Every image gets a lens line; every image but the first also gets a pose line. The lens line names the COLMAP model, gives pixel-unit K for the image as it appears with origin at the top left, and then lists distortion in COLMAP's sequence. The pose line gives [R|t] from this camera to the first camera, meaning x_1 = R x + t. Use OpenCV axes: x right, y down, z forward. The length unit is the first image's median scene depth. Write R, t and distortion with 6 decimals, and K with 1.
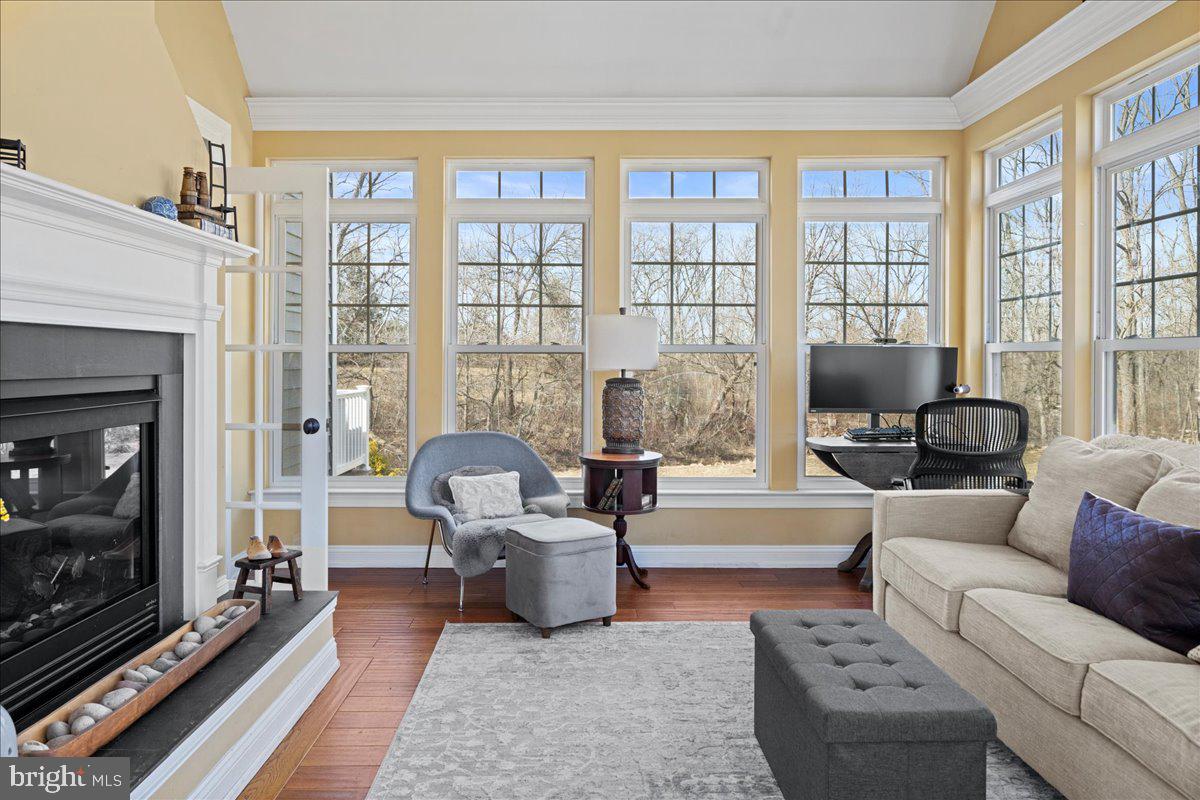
lens RADIAL K [[825.4, 0, 579.0], [0, 825.4, 368.2], [0, 0, 1]] dist [-0.013565, 0.000334]
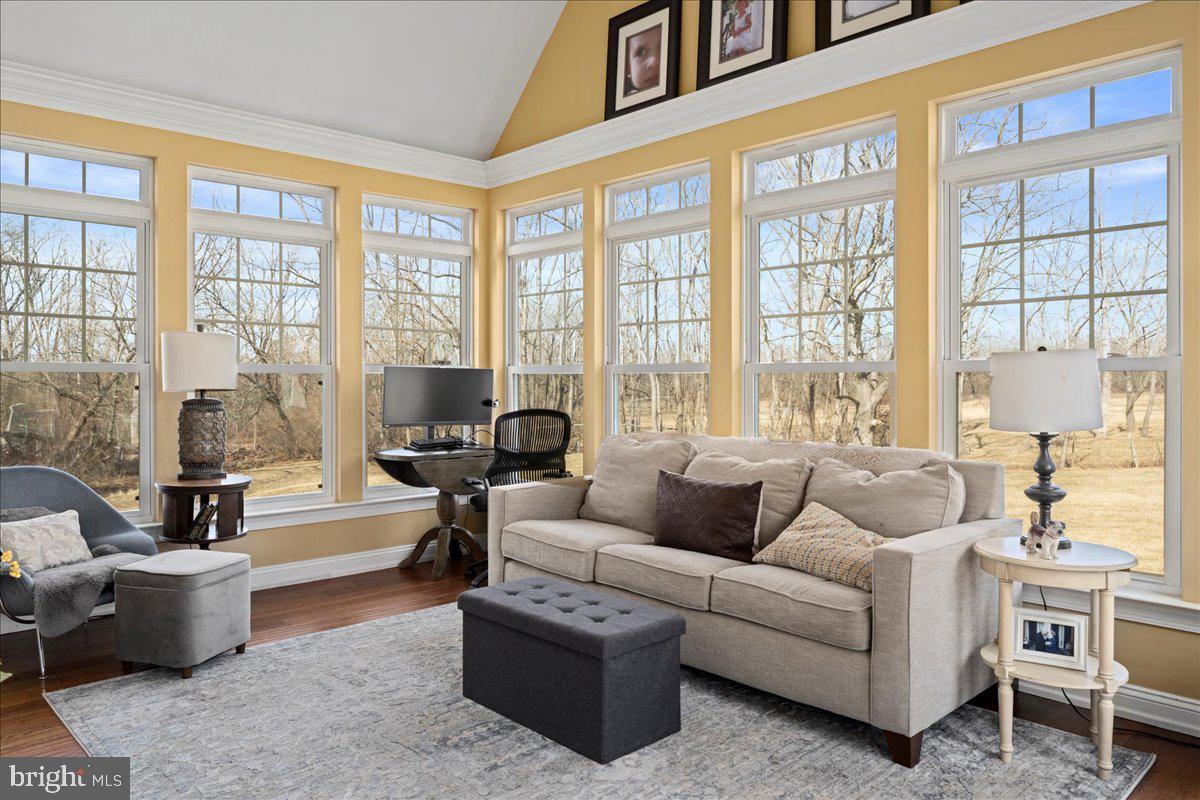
lens RADIAL K [[825.4, 0, 596.1], [0, 825.4, 390.4], [0, 0, 1]] dist [-0.013565, 0.000334]
pose [[0.730173, -0.010053, 0.683189, -0.302374], [0.007709, 0.999949, 0.006475, -0.000682], [-0.683219, 0.000539, 0.730213, 0.004287]]
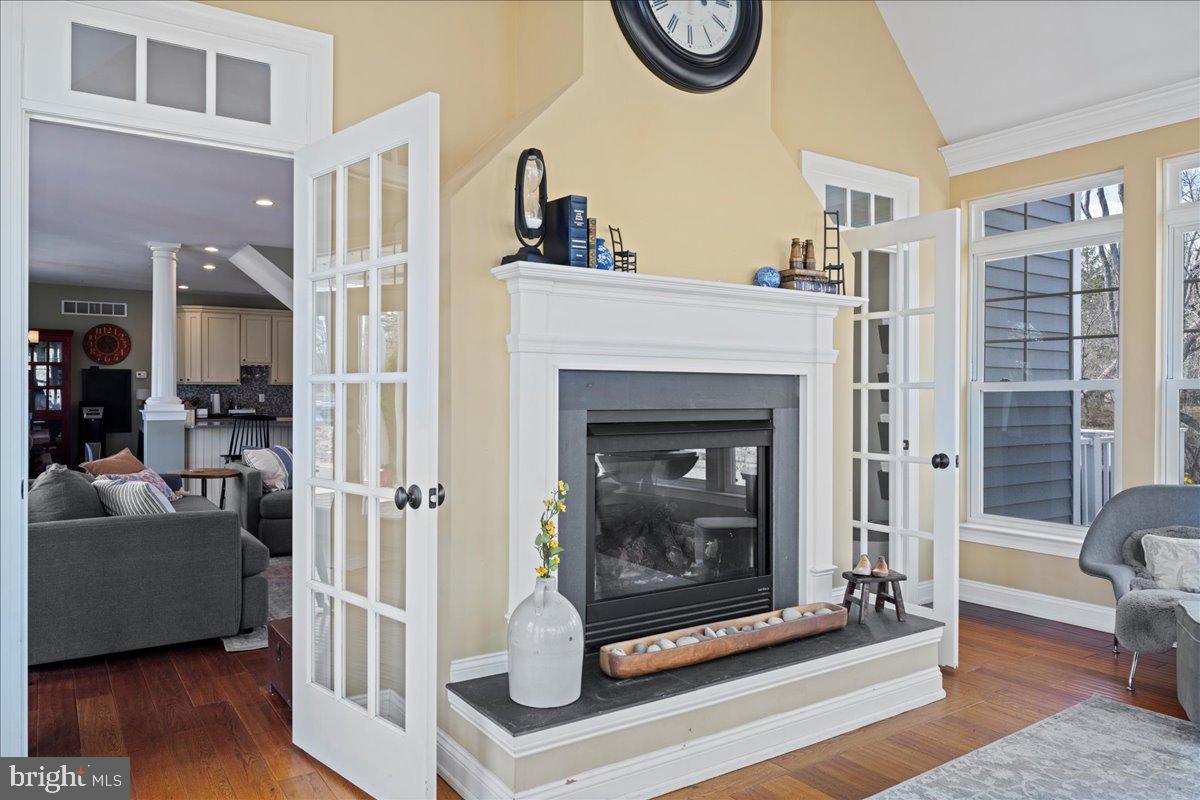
lens RADIAL K [[825.4, 0, 572.4], [0, 825.4, 393.5], [0, 0, 1]] dist [-0.013565, 0.000334]
pose [[0.540870, 0.001144, -0.841106, 0.264480], [-0.011707, 0.999912, -0.006168, -0.002313], [0.841025, 0.013183, 0.540836, 0.045604]]
